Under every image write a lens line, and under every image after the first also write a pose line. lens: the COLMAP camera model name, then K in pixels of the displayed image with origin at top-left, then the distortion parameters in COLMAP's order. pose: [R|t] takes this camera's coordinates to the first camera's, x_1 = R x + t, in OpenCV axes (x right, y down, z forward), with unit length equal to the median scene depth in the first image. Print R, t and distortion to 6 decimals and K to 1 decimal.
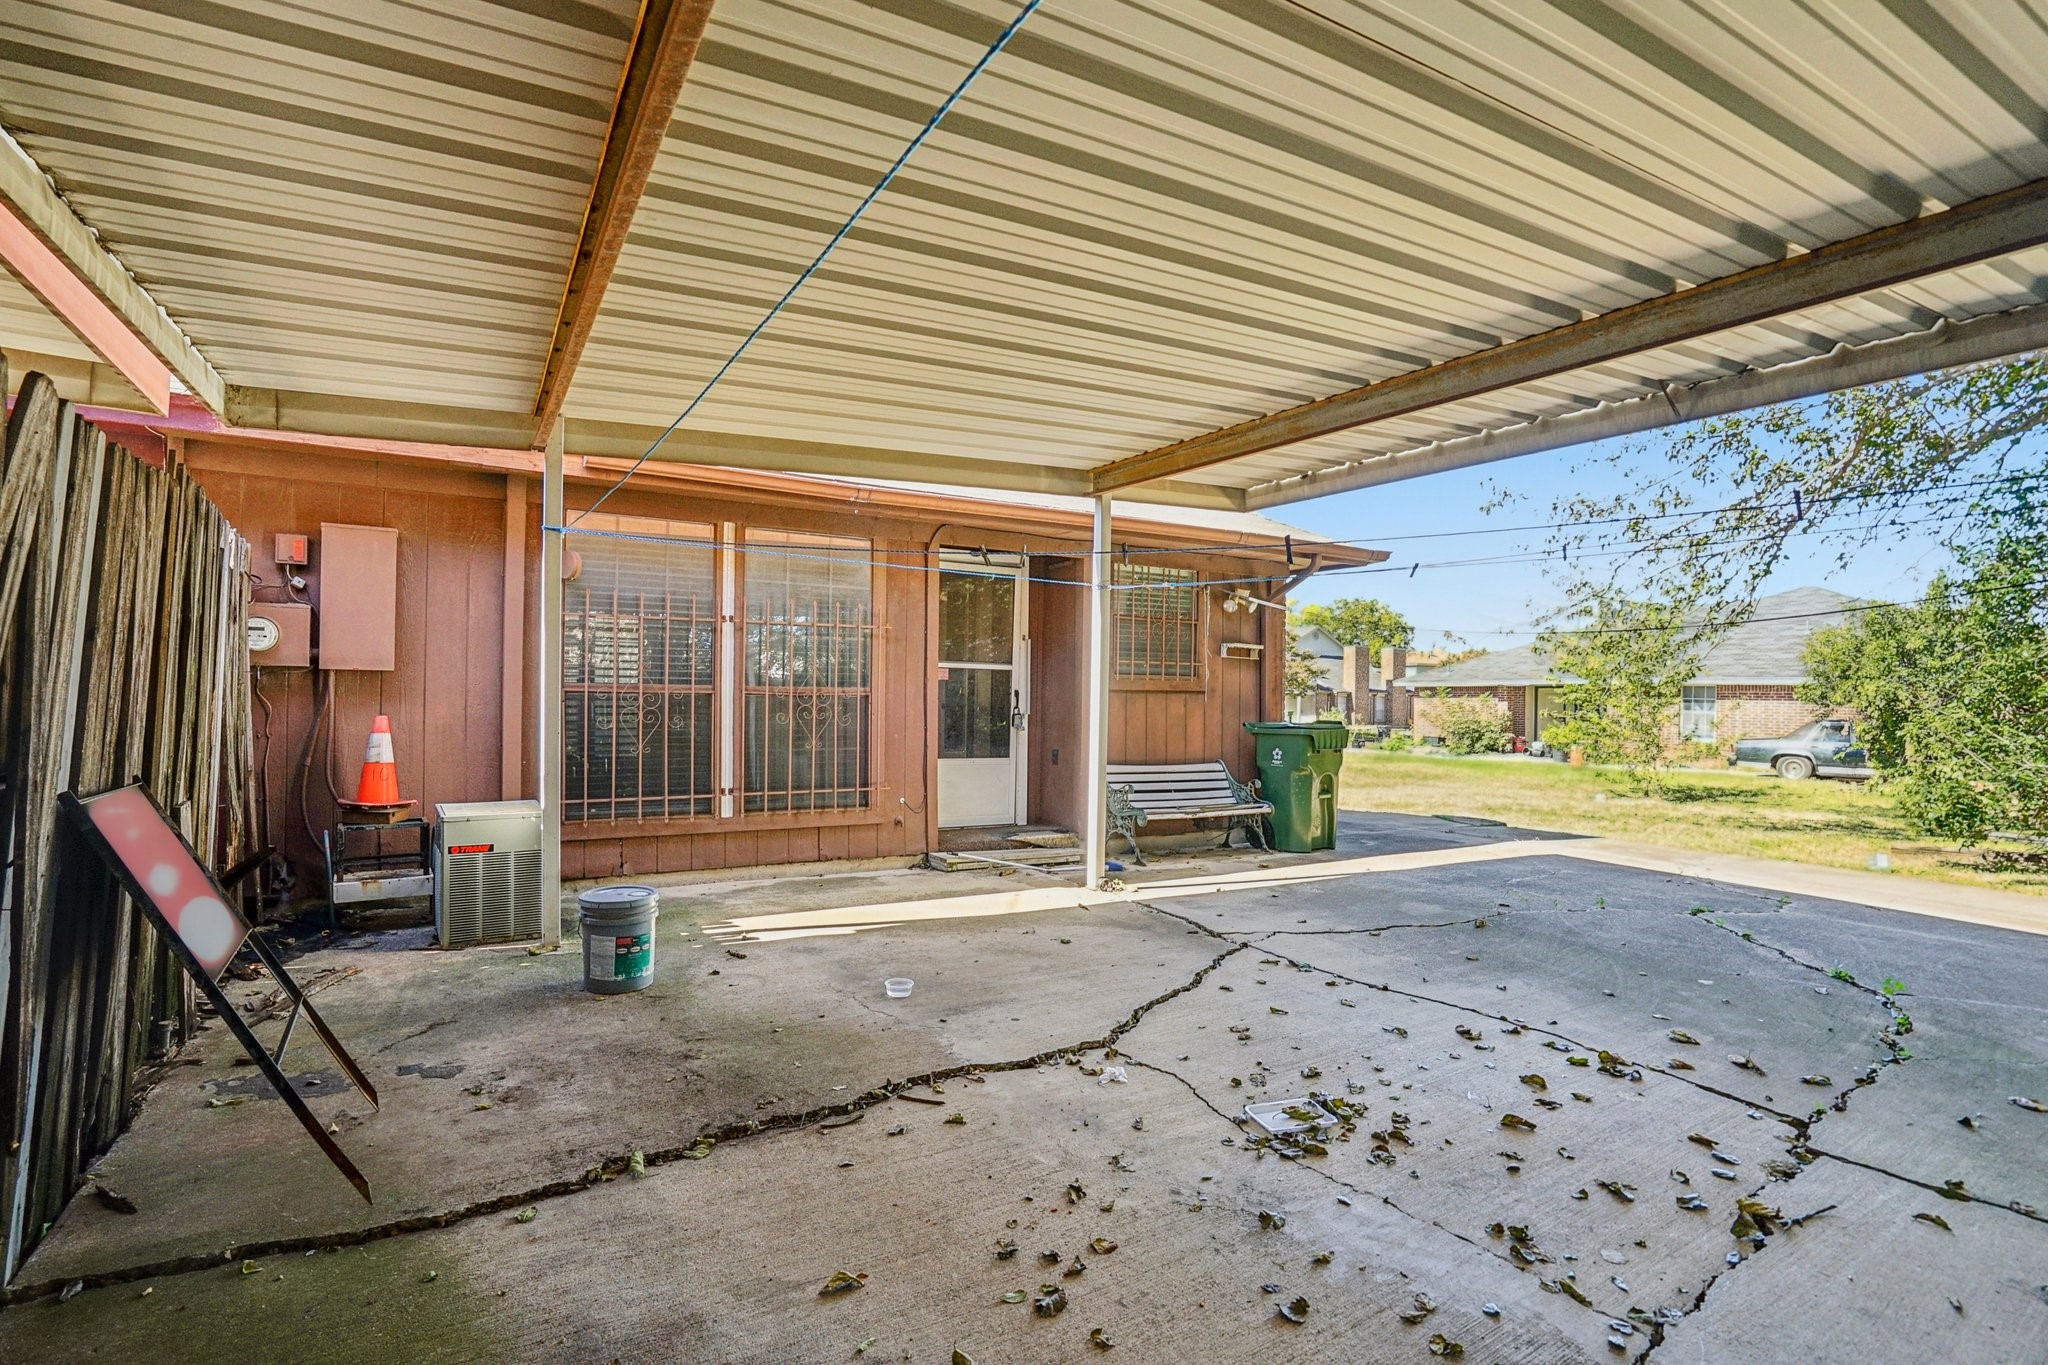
lens RADIAL K [[956.3, 0, 998.2], [0, 956.3, 683.2], [0, 0, 1]] dist [-0.050161, 0.013946]
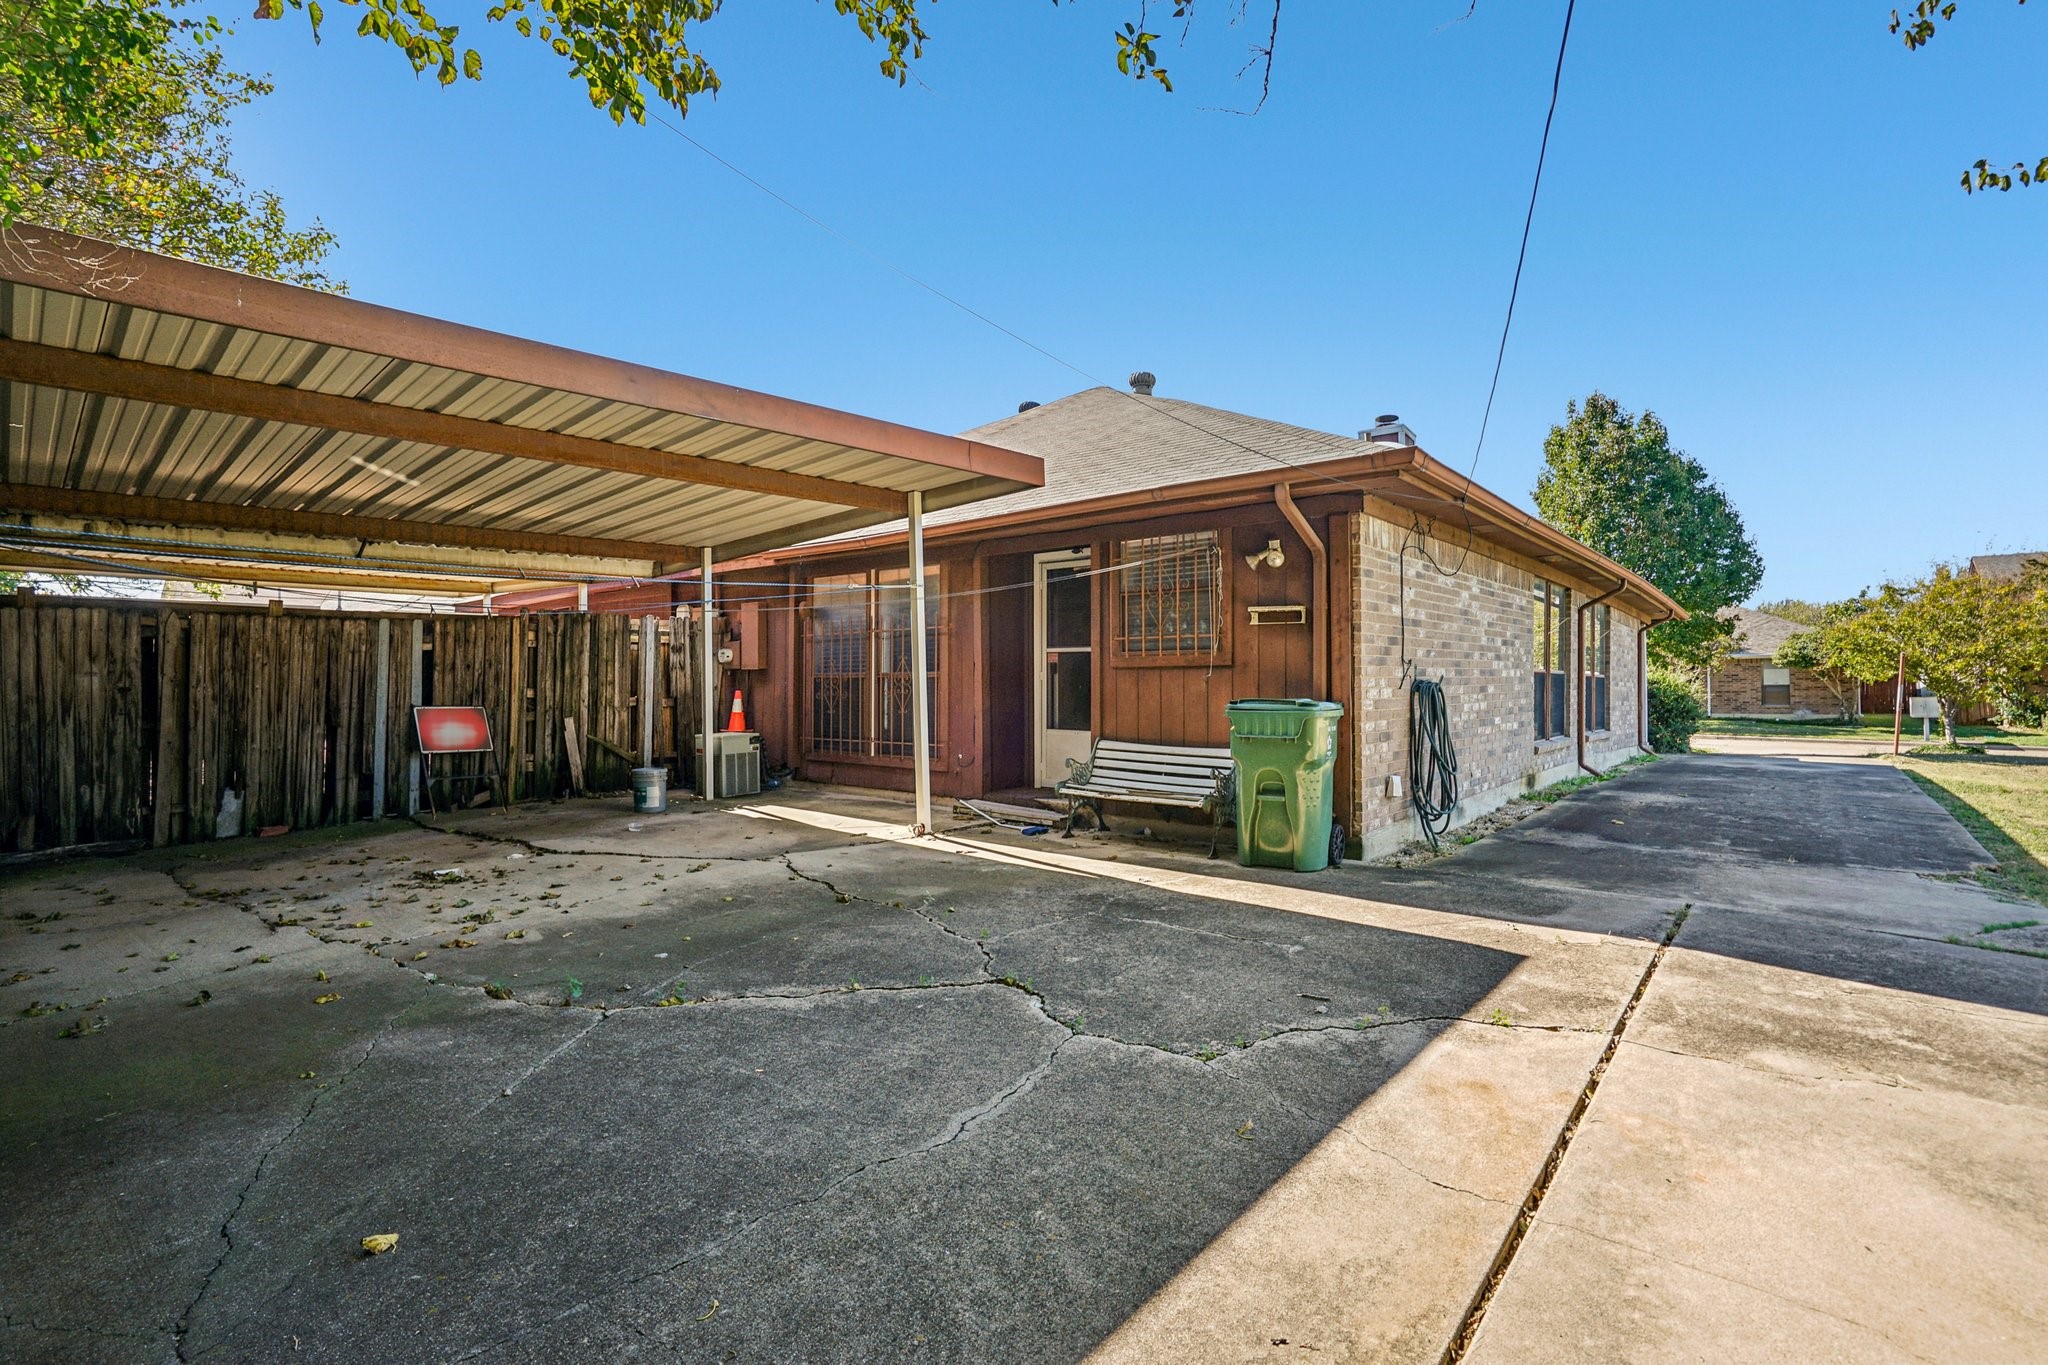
lens RADIAL K [[951.7, 0, 1014.5], [0, 951.7, 654.1], [0, 0, 1]] dist [-0.050860, 0.022322]
pose [[0.330435, -0.039229, -0.943013, 2.481170], [0.022374, 0.999181, -0.033725, 0.058086], [0.943564, -0.009955, 0.331042, 1.354137]]
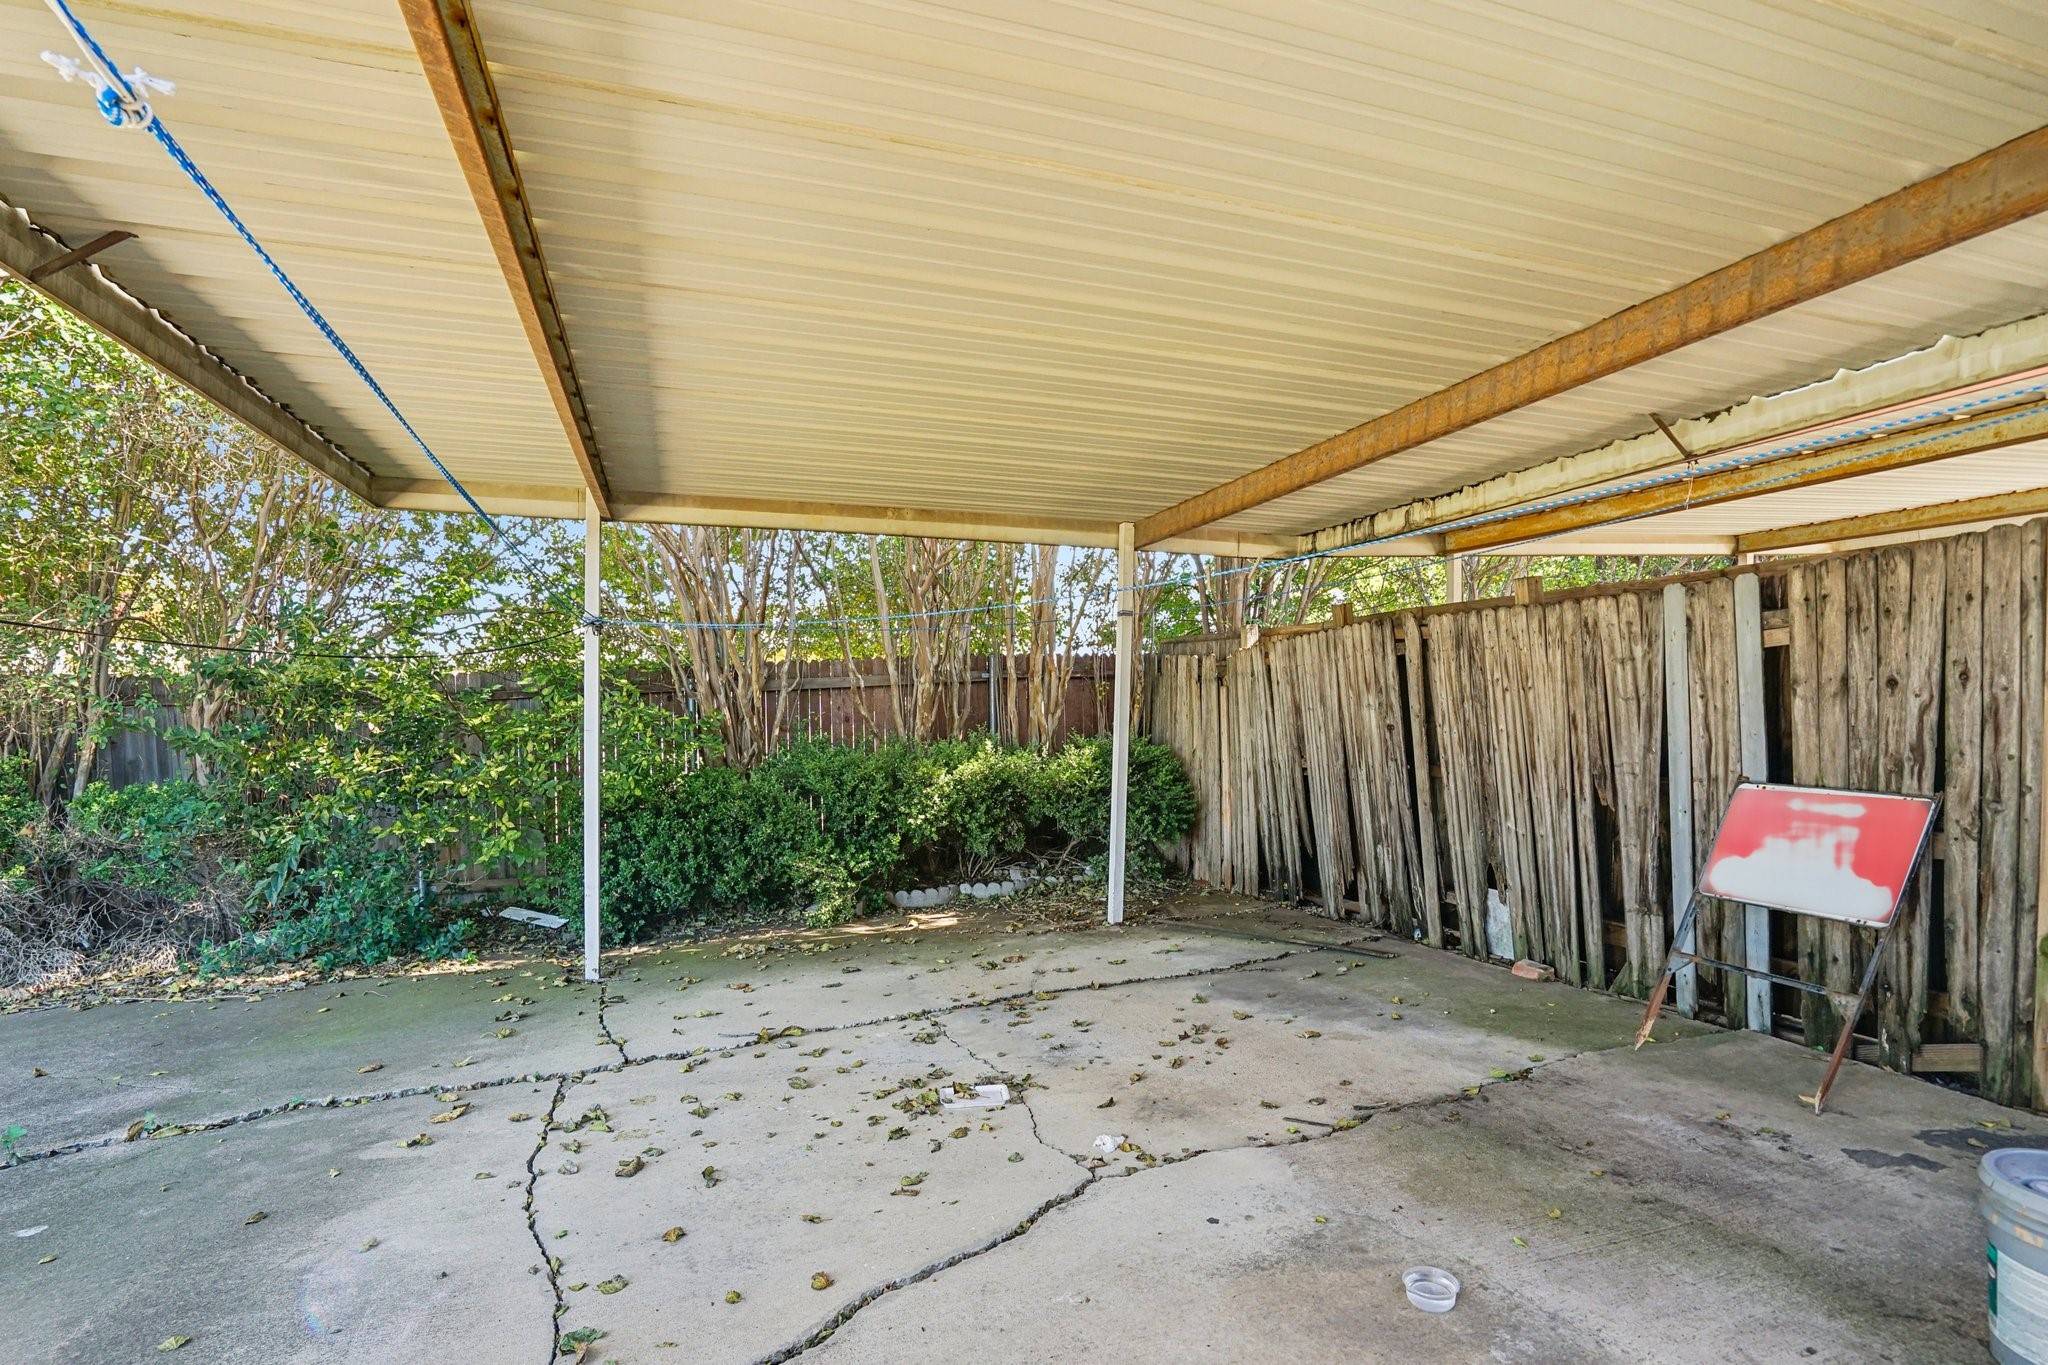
lens RADIAL K [[956.3, 0, 998.2], [0, 956.3, 683.2], [0, 0, 1]] dist [-0.050161, 0.013946]
pose [[-0.976884, 0.013736, 0.213330, 0.022051], [0.007874, 0.999568, -0.028303, -0.014956], [-0.213627, -0.025969, -0.976570, 1.917458]]
